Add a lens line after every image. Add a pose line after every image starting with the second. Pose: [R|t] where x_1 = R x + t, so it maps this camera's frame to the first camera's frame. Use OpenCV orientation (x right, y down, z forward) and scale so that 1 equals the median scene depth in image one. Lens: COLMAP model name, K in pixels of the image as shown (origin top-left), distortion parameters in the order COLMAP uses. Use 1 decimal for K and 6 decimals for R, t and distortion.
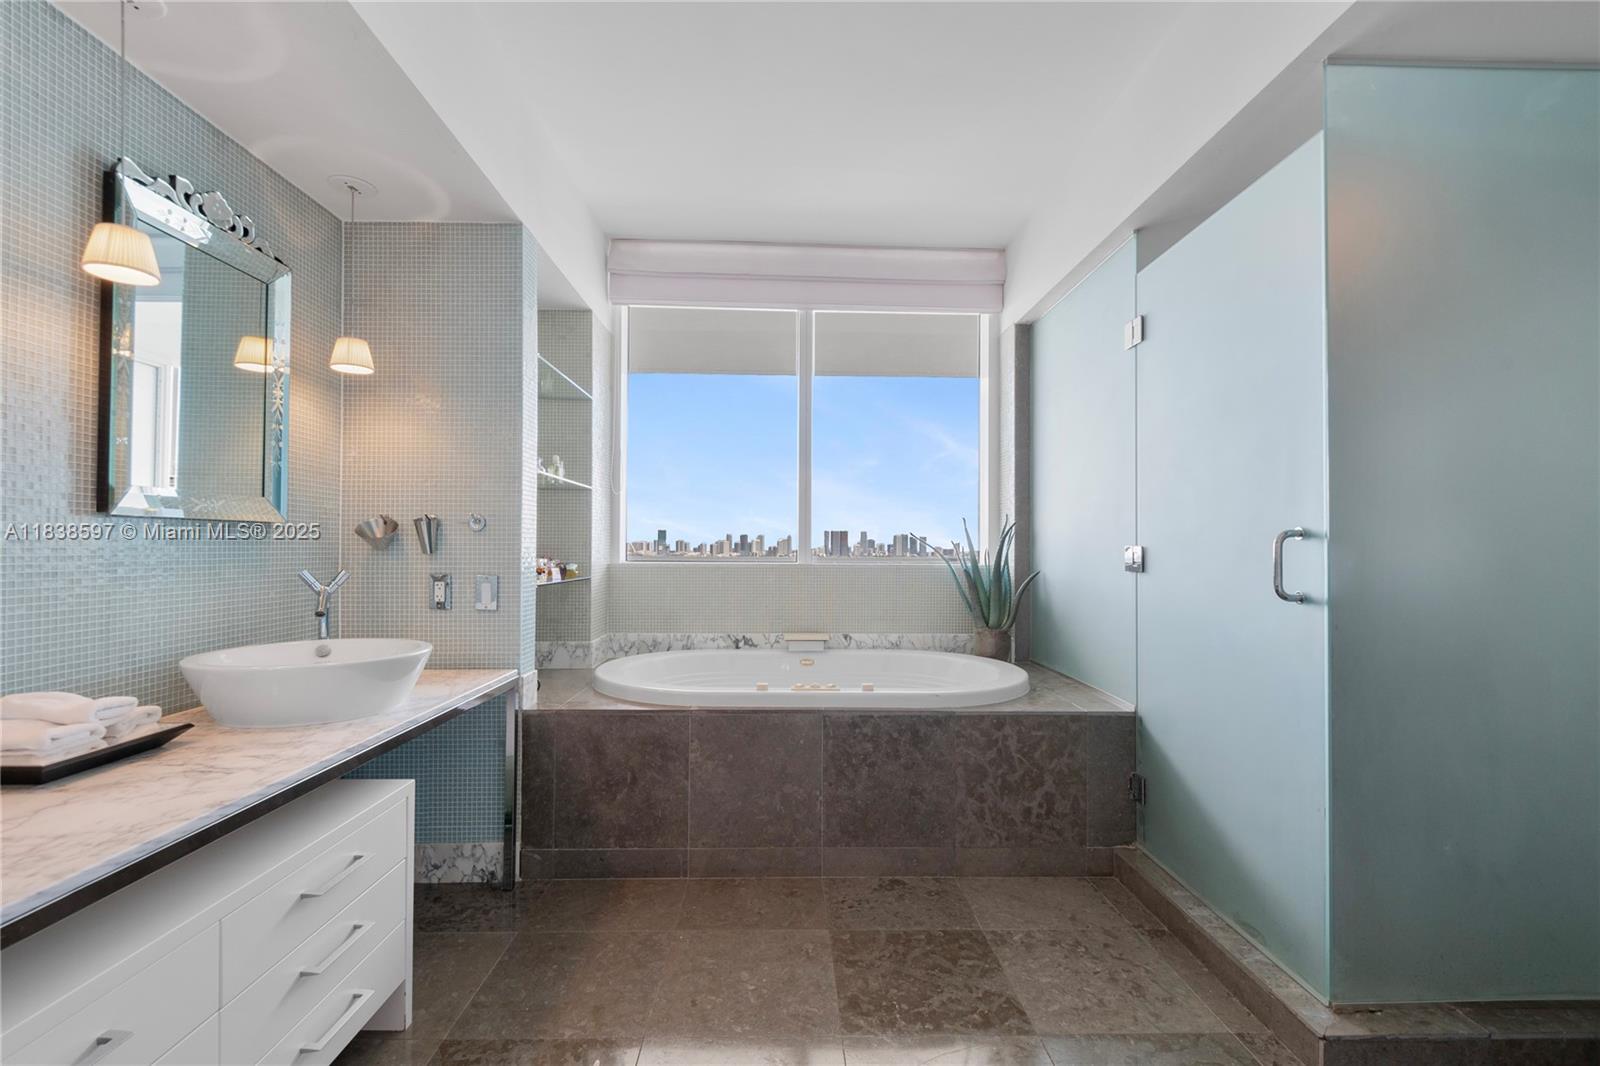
lens RADIAL K [[710.1, 0, 802.3], [0, 710.1, 536.5], [0, 0, 1]] dist [0.001708, -0.005034]
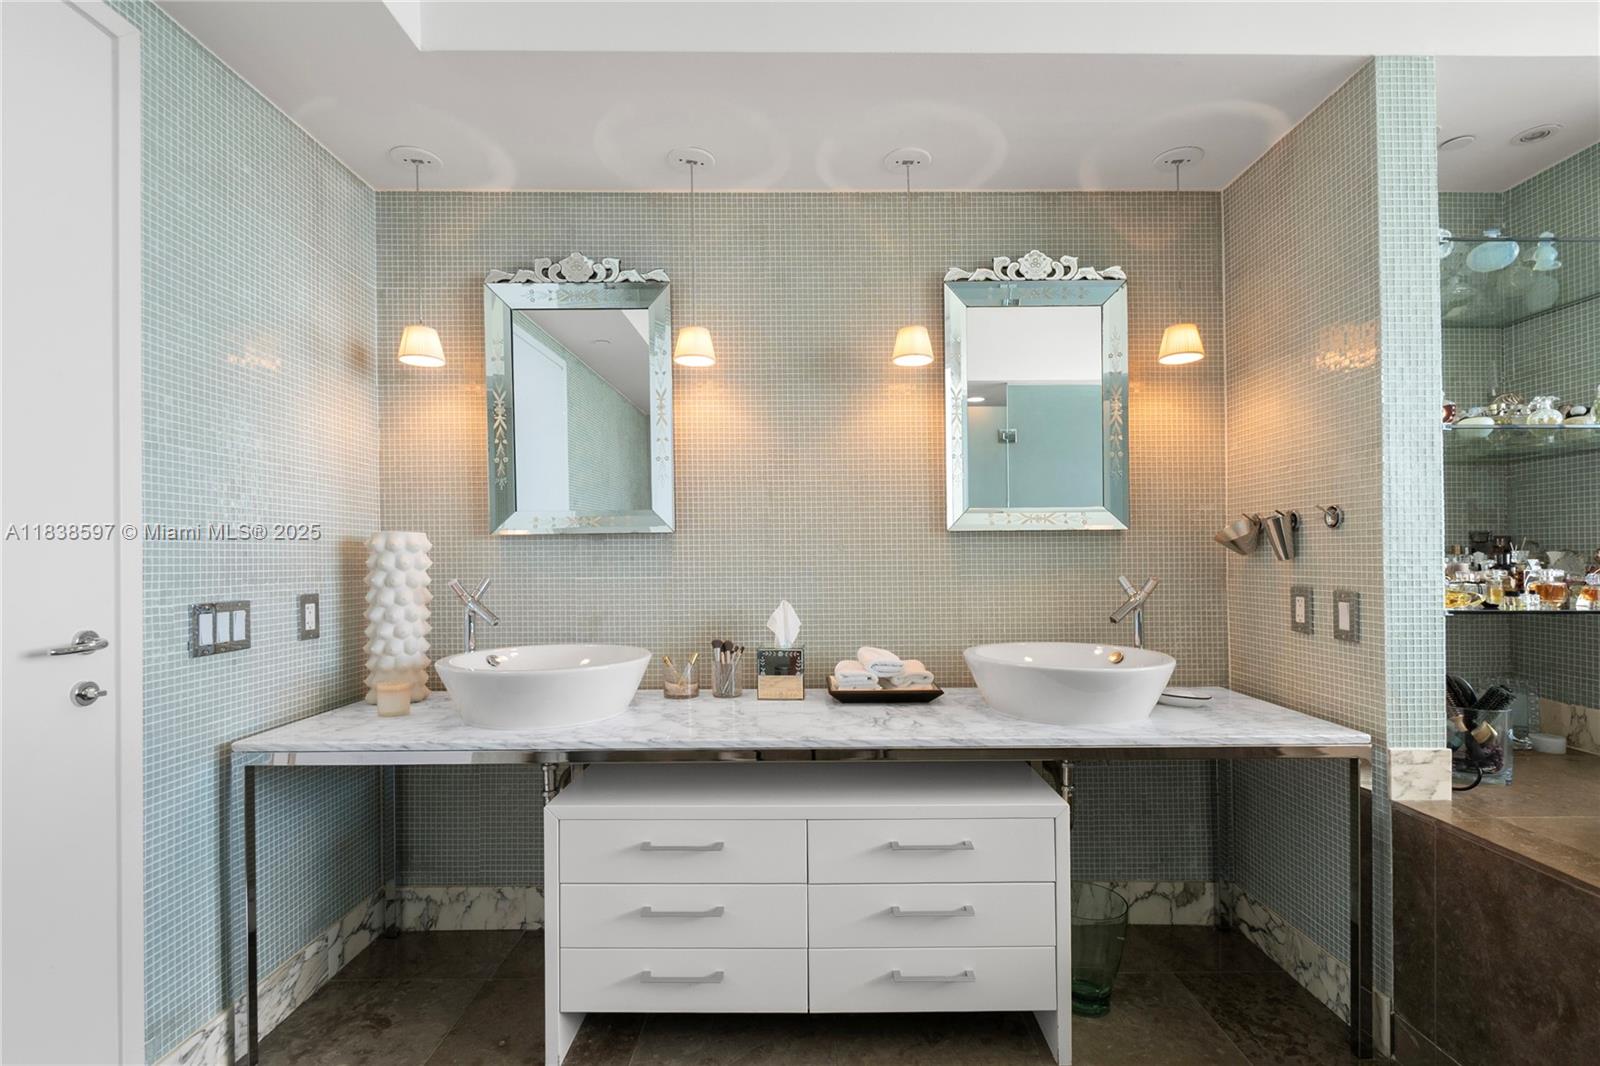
lens RADIAL K [[742.7, 0, 803.0], [0, 742.7, 548.3], [0, 0, 1]] dist [-0.001369, -0.001245]
pose [[-0.034772, -0.013306, -0.999307, 0.297055], [0.021782, 0.999664, -0.014069, 0.010993], [0.999158, -0.022256, -0.034471, 0.475059]]
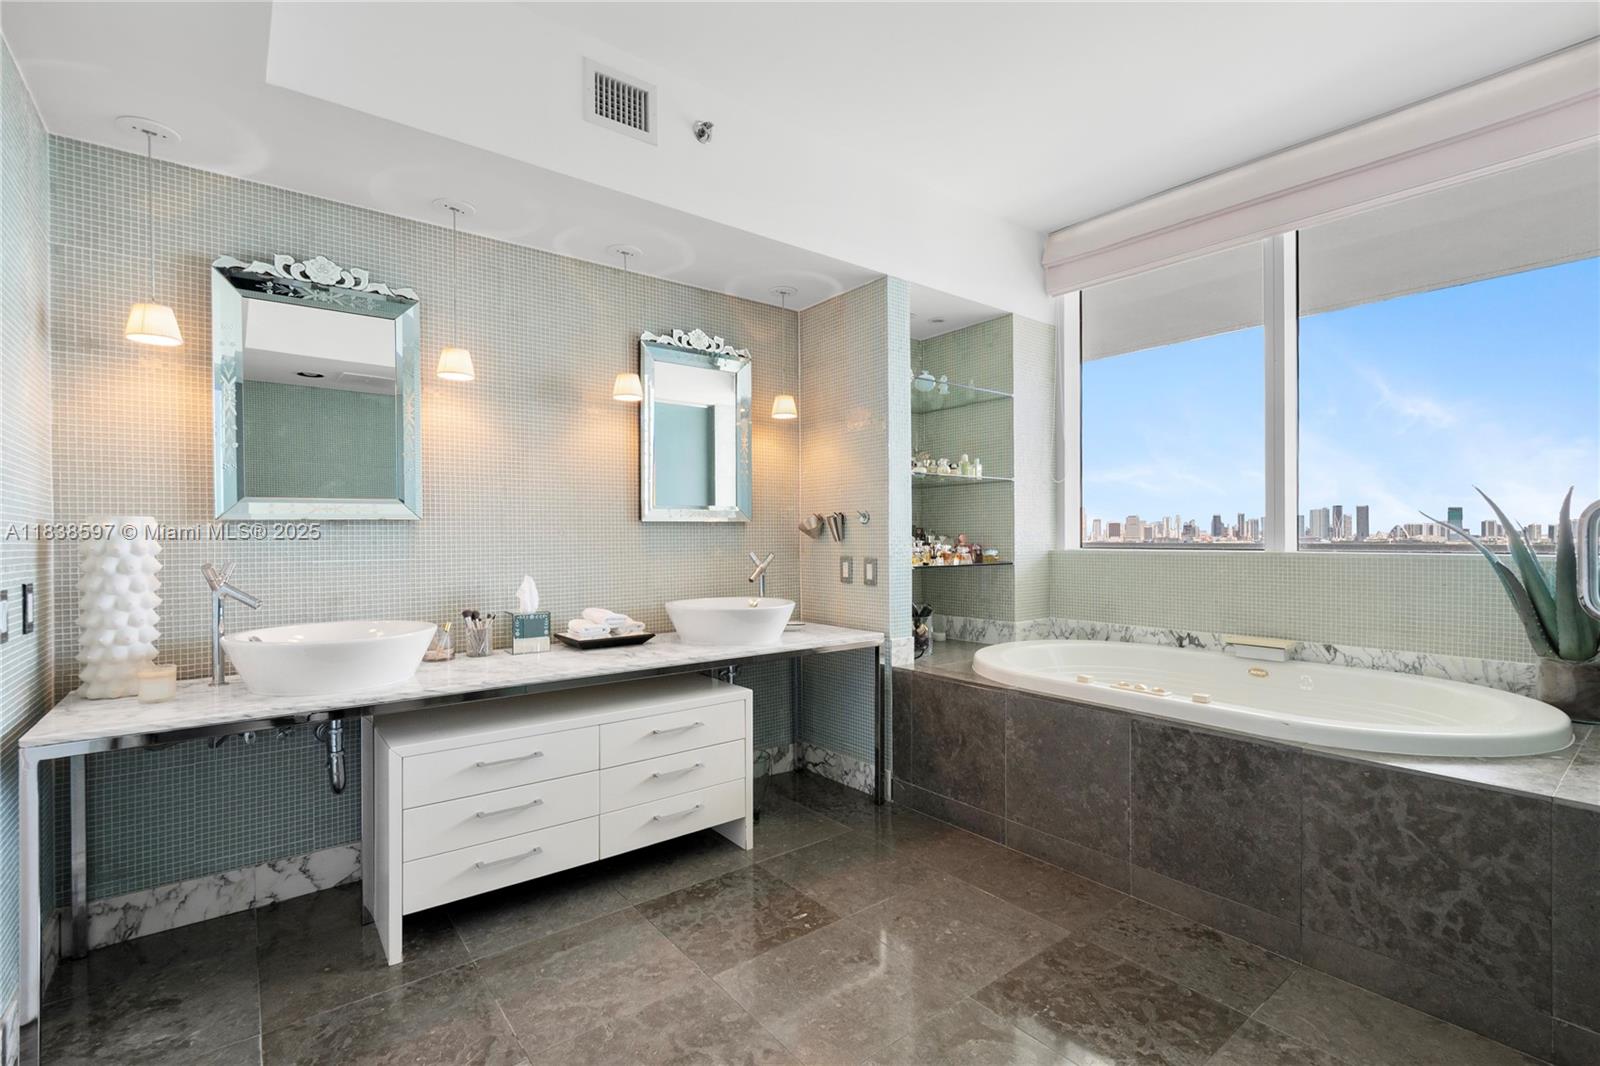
lens RADIAL K [[734.9, 0, 800.0], [0, 734.9, 533.0], [0, 0, 1]] dist [-0.000845, -0.006063]
pose [[0.587838, -0.010724, -0.808908, 0.539094], [0.022323, 0.999746, 0.002967, 0.002898], [0.808671, -0.019801, 0.587928, 0.112866]]
